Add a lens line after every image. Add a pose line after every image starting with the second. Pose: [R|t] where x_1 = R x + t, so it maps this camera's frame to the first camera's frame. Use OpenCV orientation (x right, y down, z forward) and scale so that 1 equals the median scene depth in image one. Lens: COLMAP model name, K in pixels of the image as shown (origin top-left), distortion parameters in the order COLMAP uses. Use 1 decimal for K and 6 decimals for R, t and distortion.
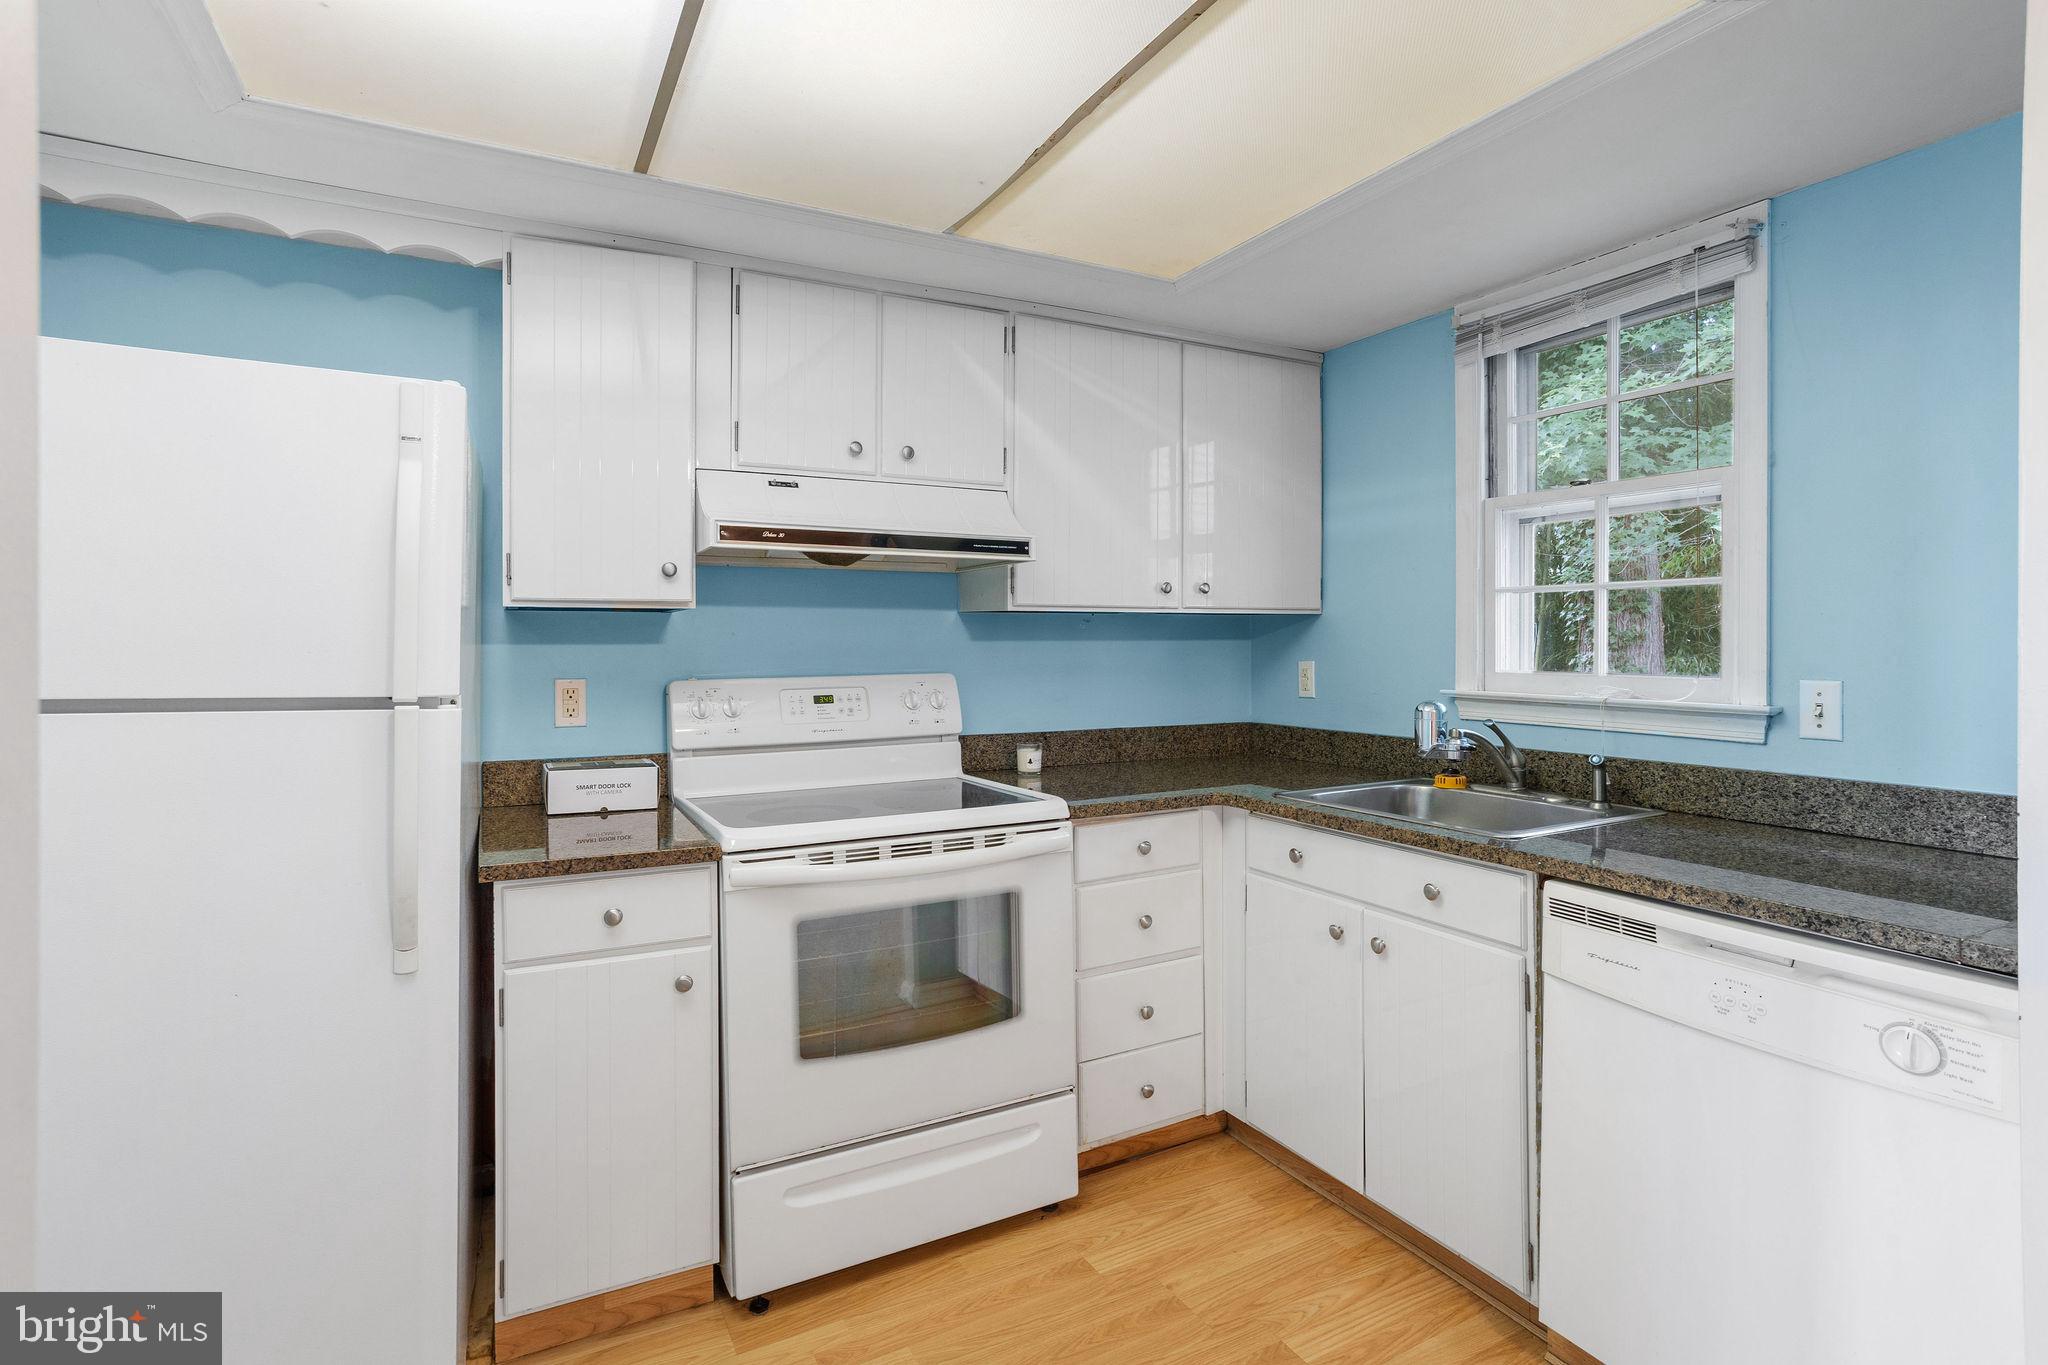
lens RADIAL K [[984.5, 0, 1012.5], [0, 984.5, 648.5], [0, 0, 1]] dist [-0.051931, 0.037026]
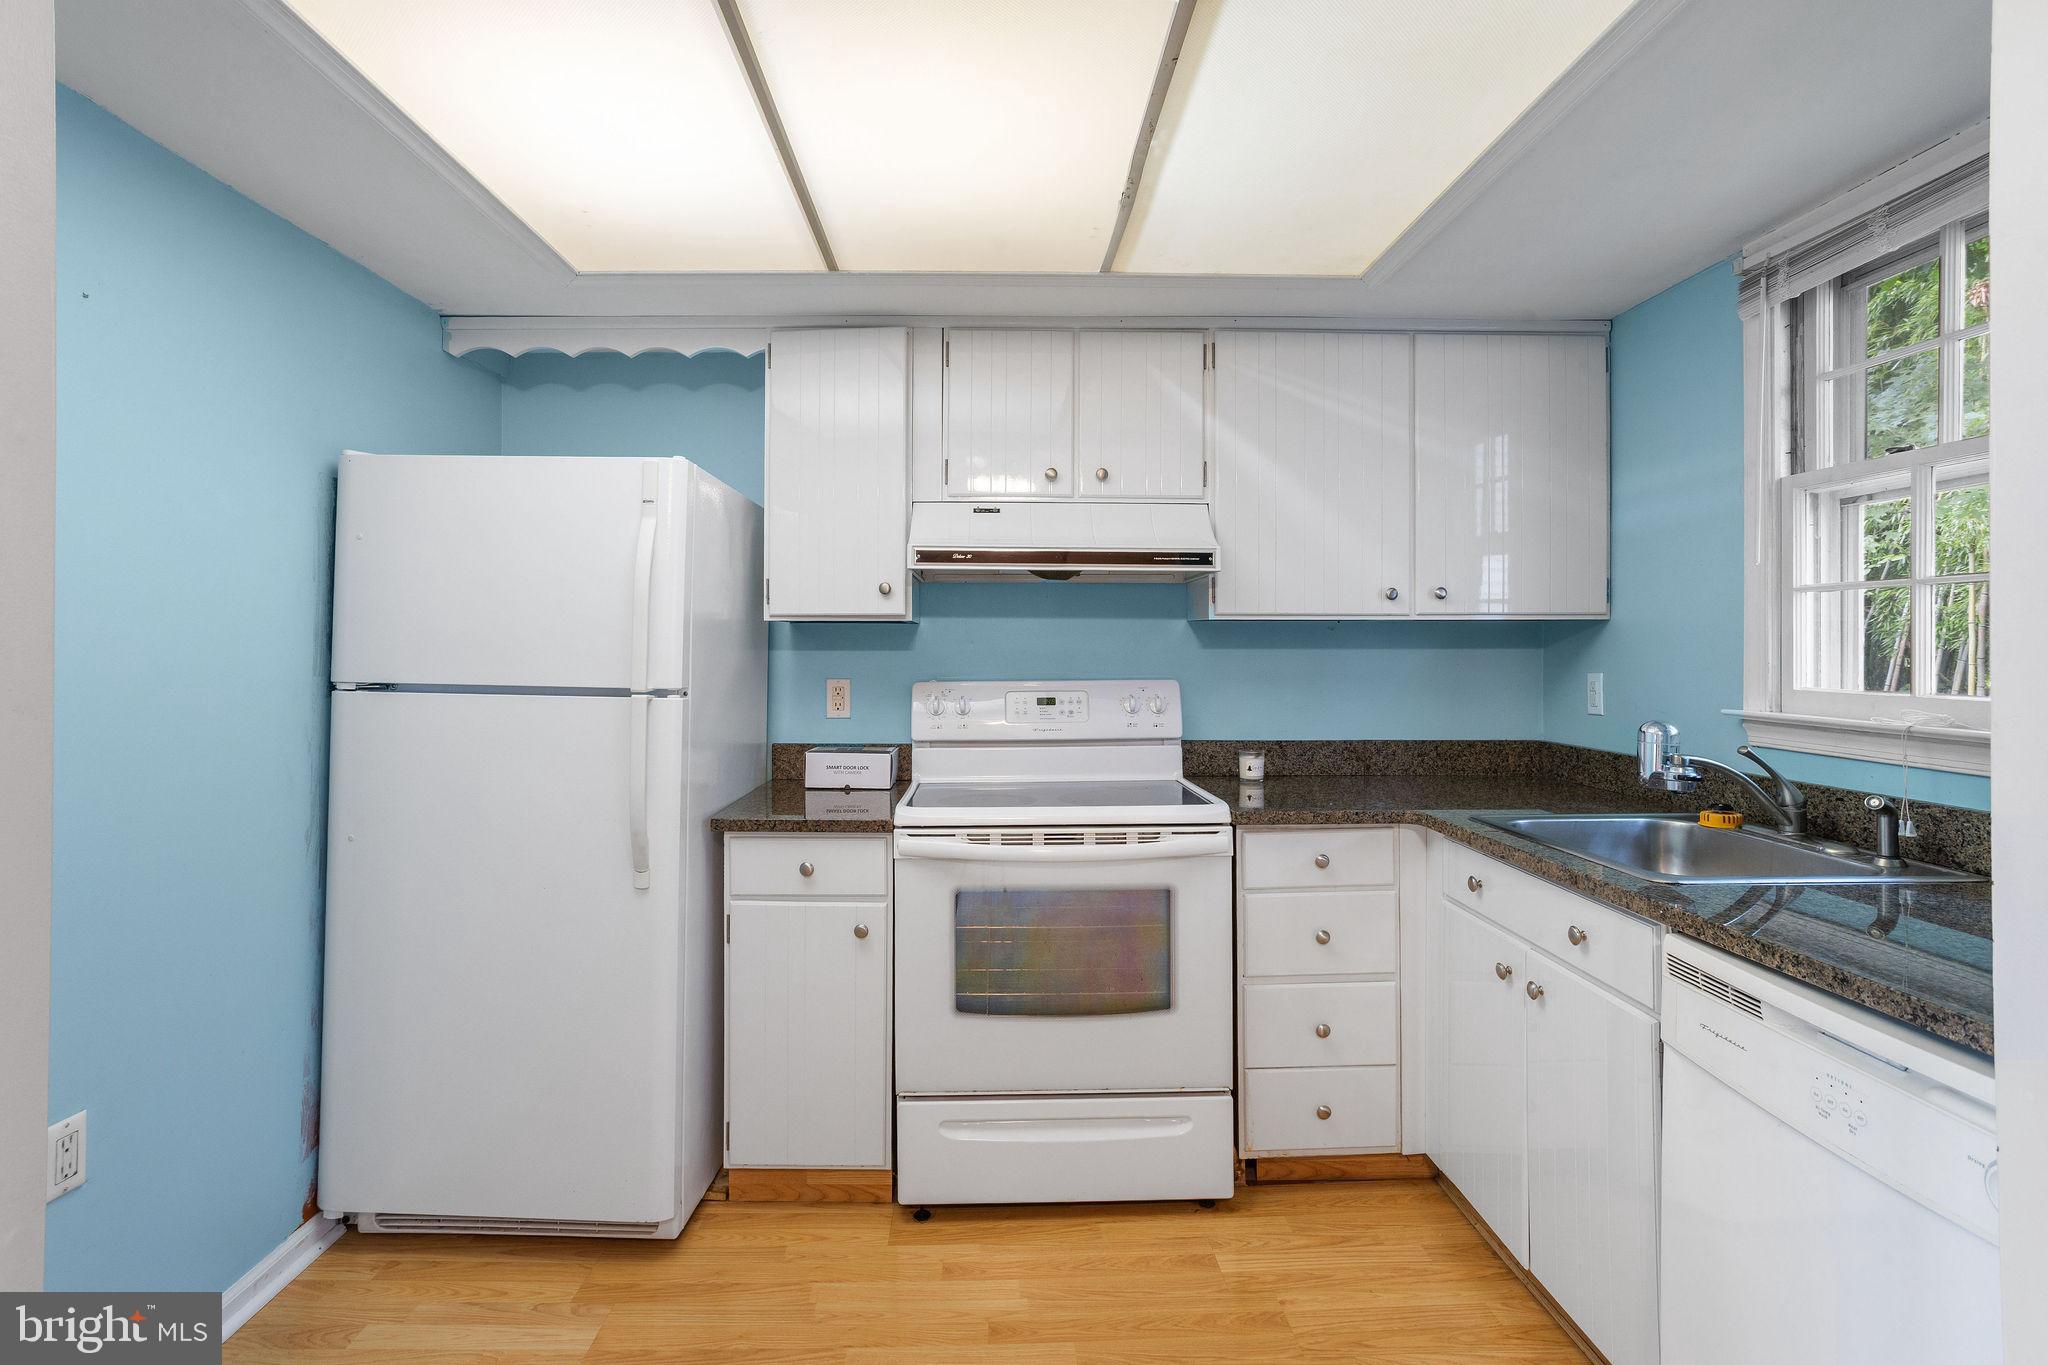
lens RADIAL K [[984.5, 0, 1012.5], [0, 984.5, 648.5], [0, 0, 1]] dist [-0.051931, 0.037026]
pose [[0.898853, 0.003190, -0.438239, 0.291006], [-0.006297, 0.999964, -0.005635, -0.001481], [0.438205, 0.007824, 0.898841, -0.012357]]
